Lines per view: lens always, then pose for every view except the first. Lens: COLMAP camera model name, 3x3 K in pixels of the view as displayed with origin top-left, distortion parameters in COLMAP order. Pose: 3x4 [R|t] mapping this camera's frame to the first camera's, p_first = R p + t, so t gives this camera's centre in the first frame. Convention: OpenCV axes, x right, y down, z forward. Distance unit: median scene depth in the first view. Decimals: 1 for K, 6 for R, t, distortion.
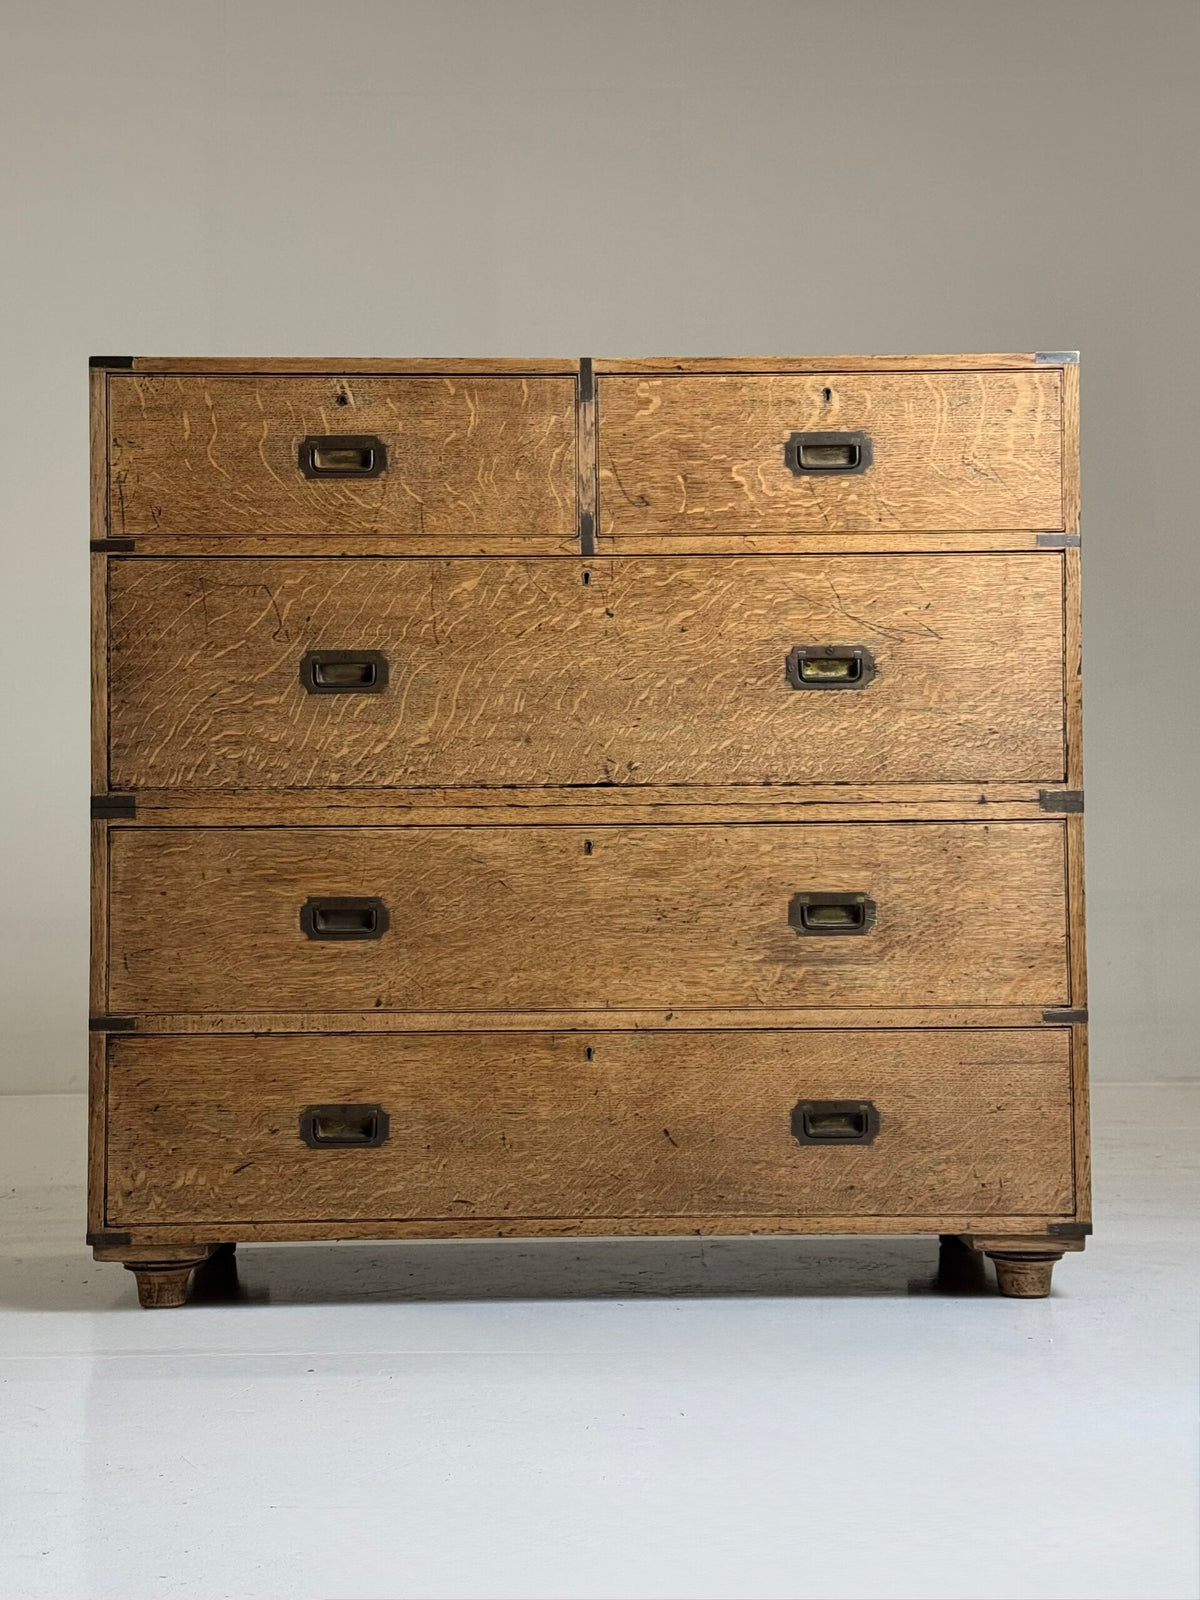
lens RADIAL K [[2166.5, 0, 614.8], [0, 2166.5, 814.6], [0, 0, 1]] dist [0.128512, 0.000000]
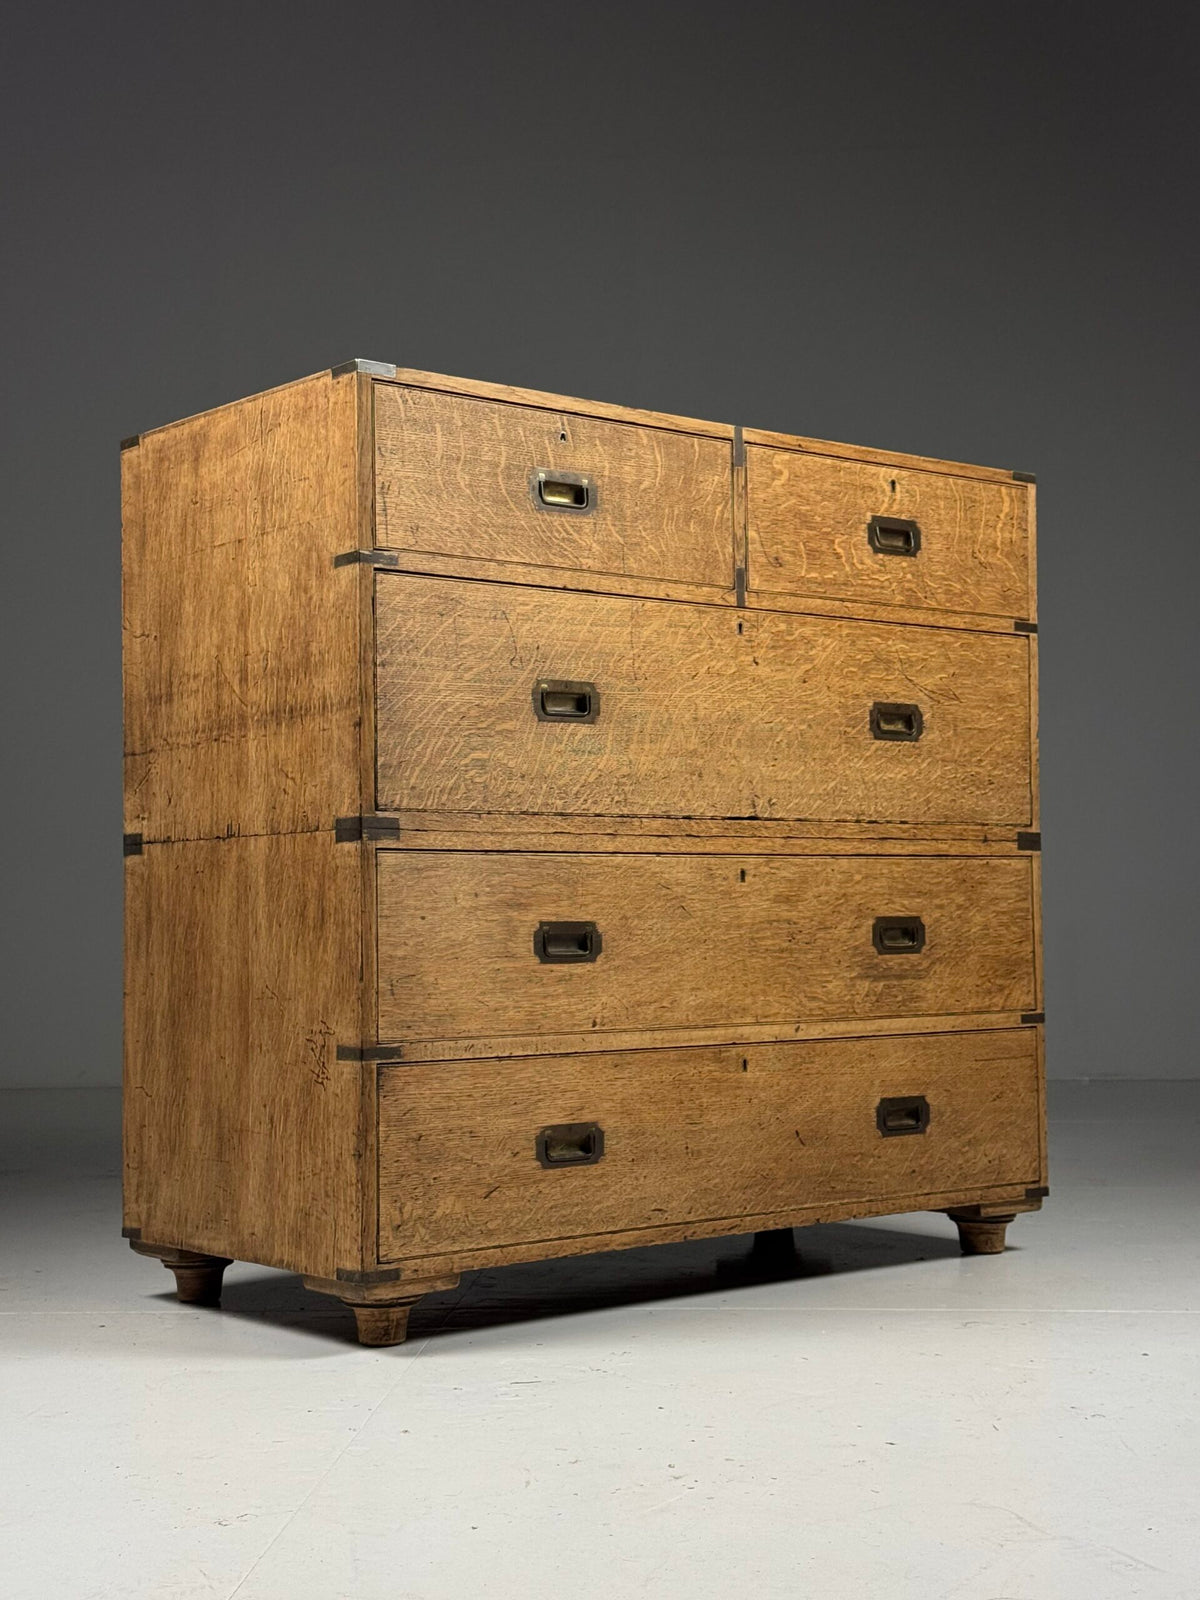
lens RADIAL K [[2299.3, 0, 604.5], [0, 2299.3, 805.8], [0, 0, 1]] dist [0.134277, 0.000000]
pose [[0.780785, 0.029332, 0.624111, -0.787551], [-0.023212, 0.999570, -0.017939, 0.002574], [-0.624369, -0.000481, 0.781129, 0.140070]]
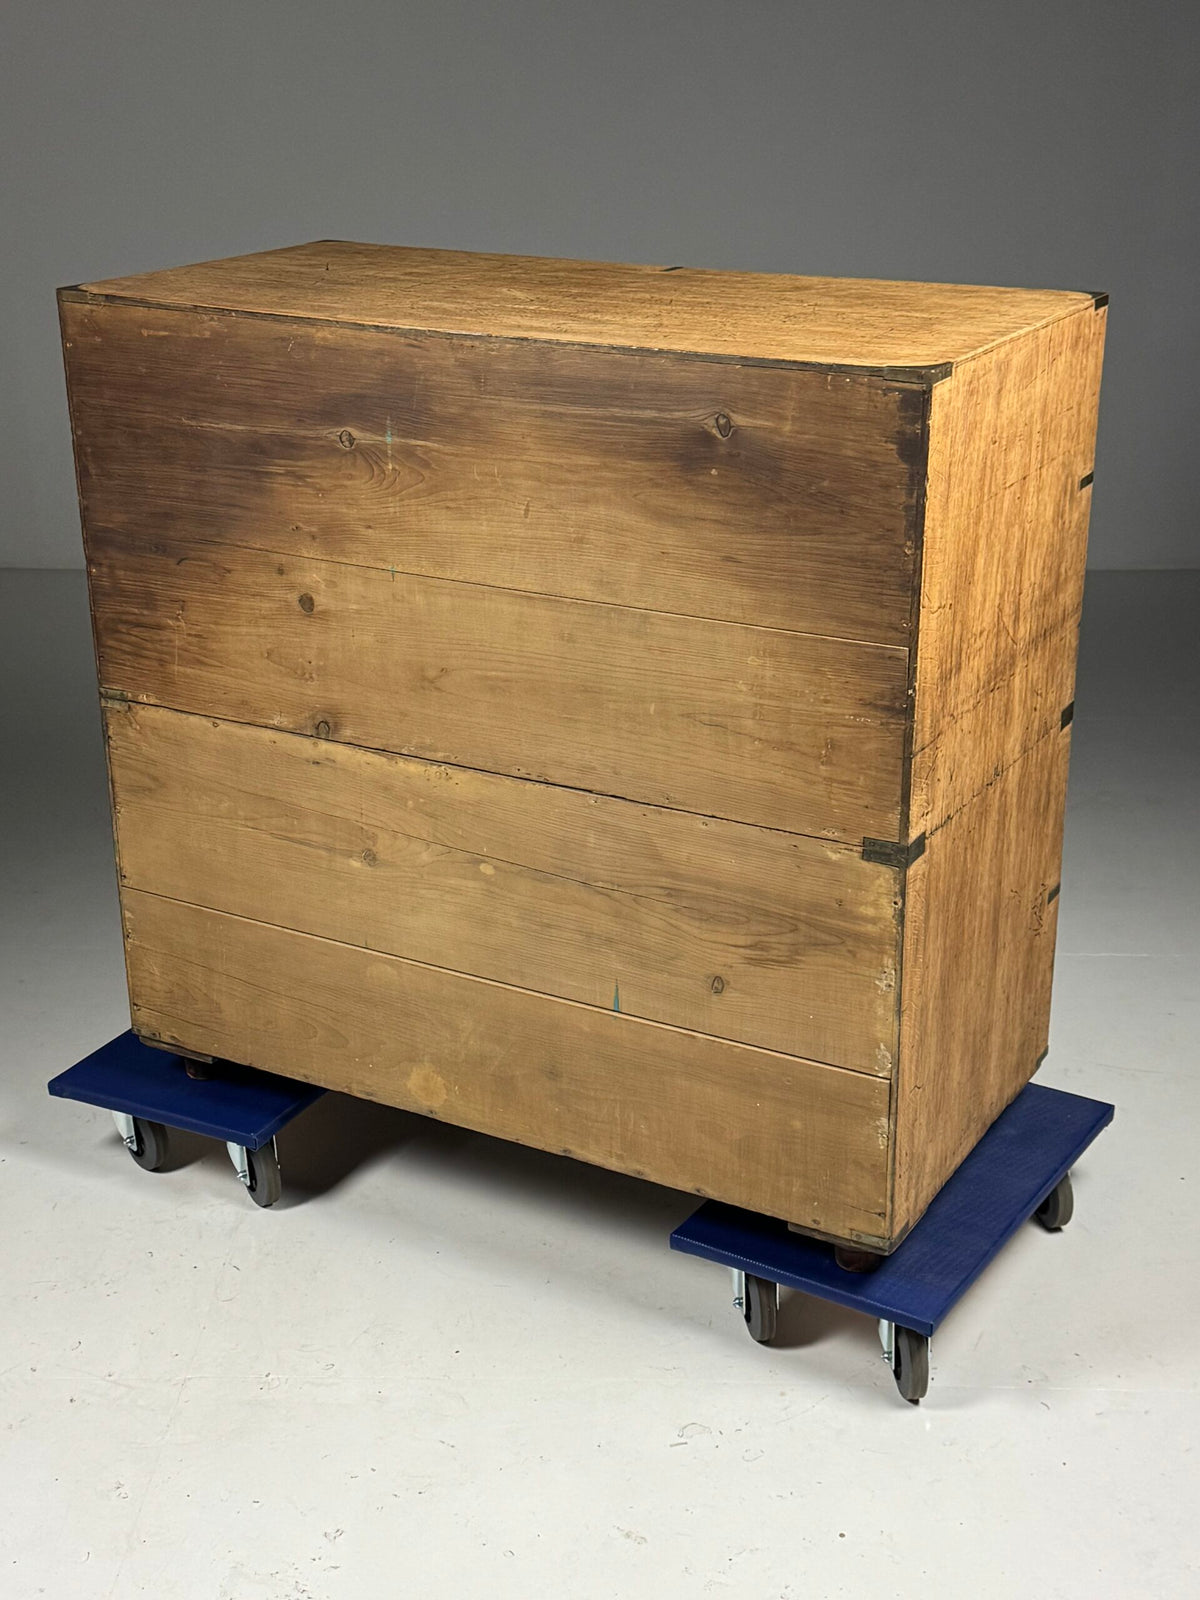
lens RADIAL K [[2166.5, 0, 601.1], [0, 2166.5, 806.2], [0, 0, 1]] dist [0.128512, 0.000000]
pose [[-0.865344, -0.171291, 0.470998, -0.563785], [-0.009921, 0.945451, 0.325612, -0.316596], [-0.501080, 0.277094, -0.819840, 2.044169]]
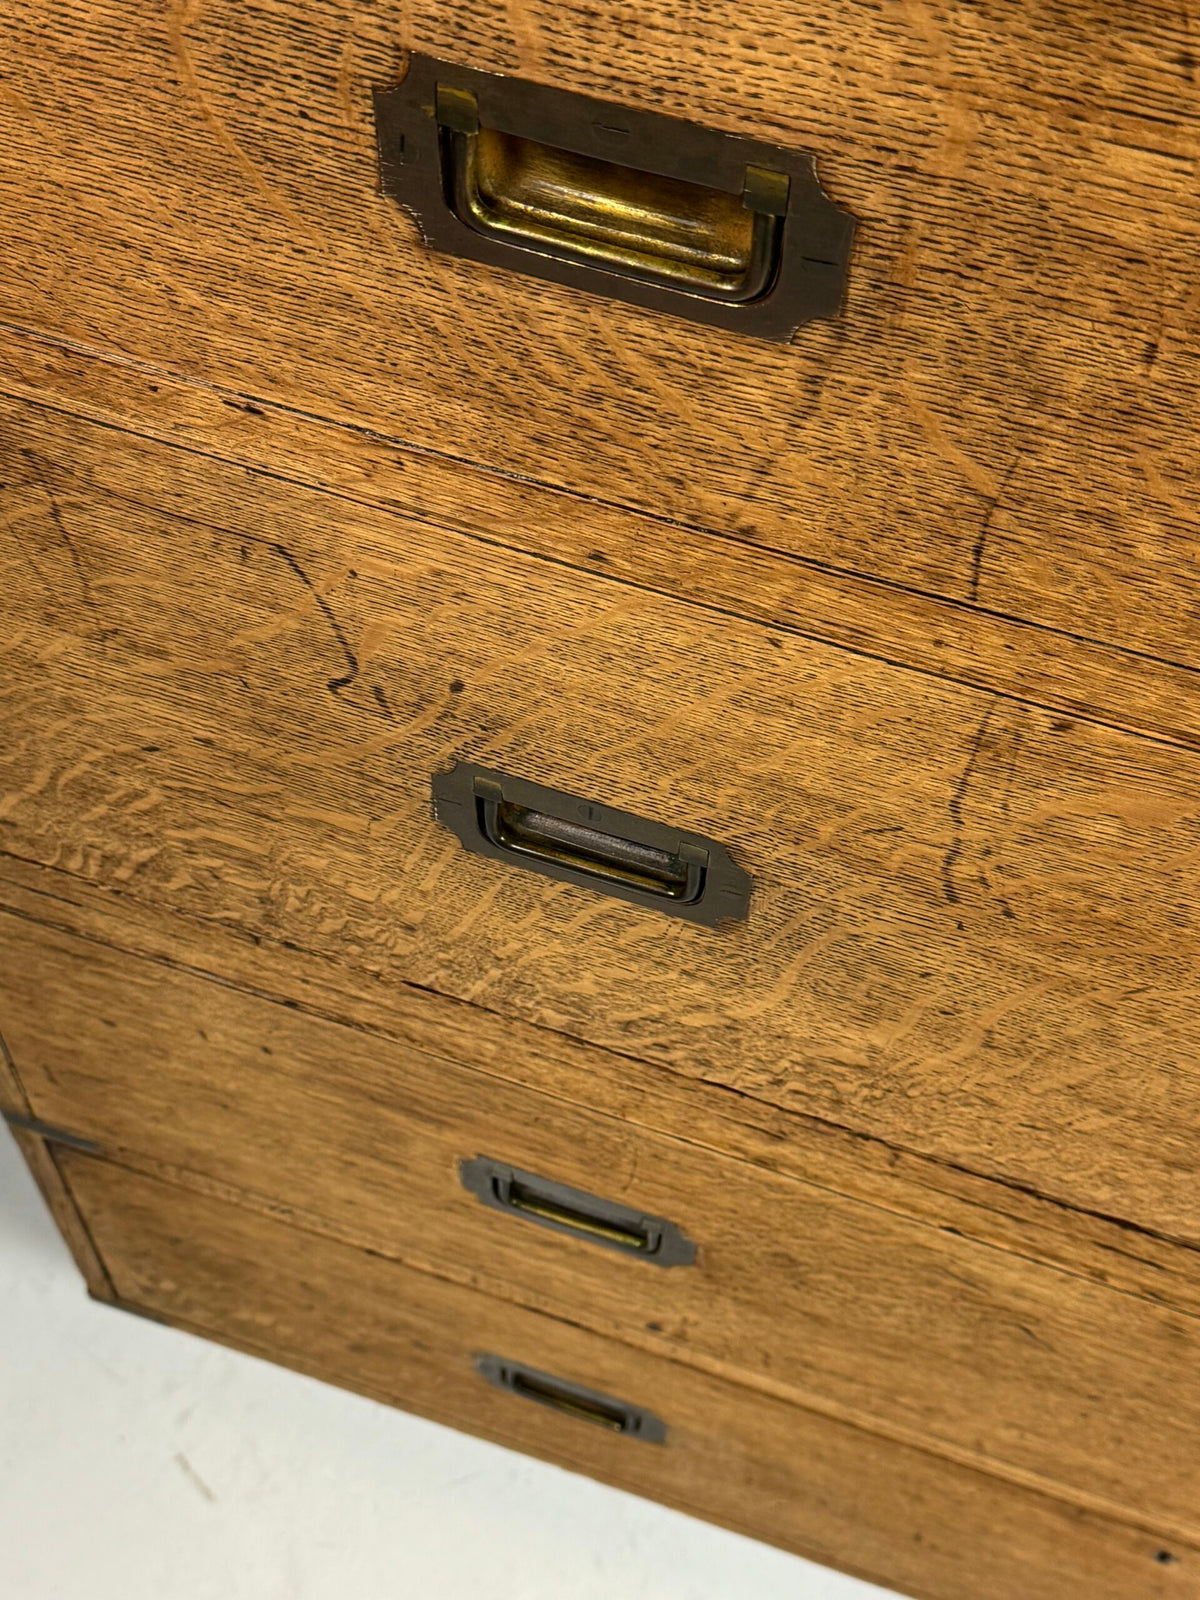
lens RADIAL K [[2166.5, 0, 598.8], [0, 2166.5, 798.7], [0, 0, 1]] dist [0.128512, 0.000000]
pose [[0.938279, 0.303972, -0.165027, -0.082149], [-0.013662, 0.509320, 0.860469, -0.293632], [0.345610, -0.805105, 0.482037, 0.879643]]
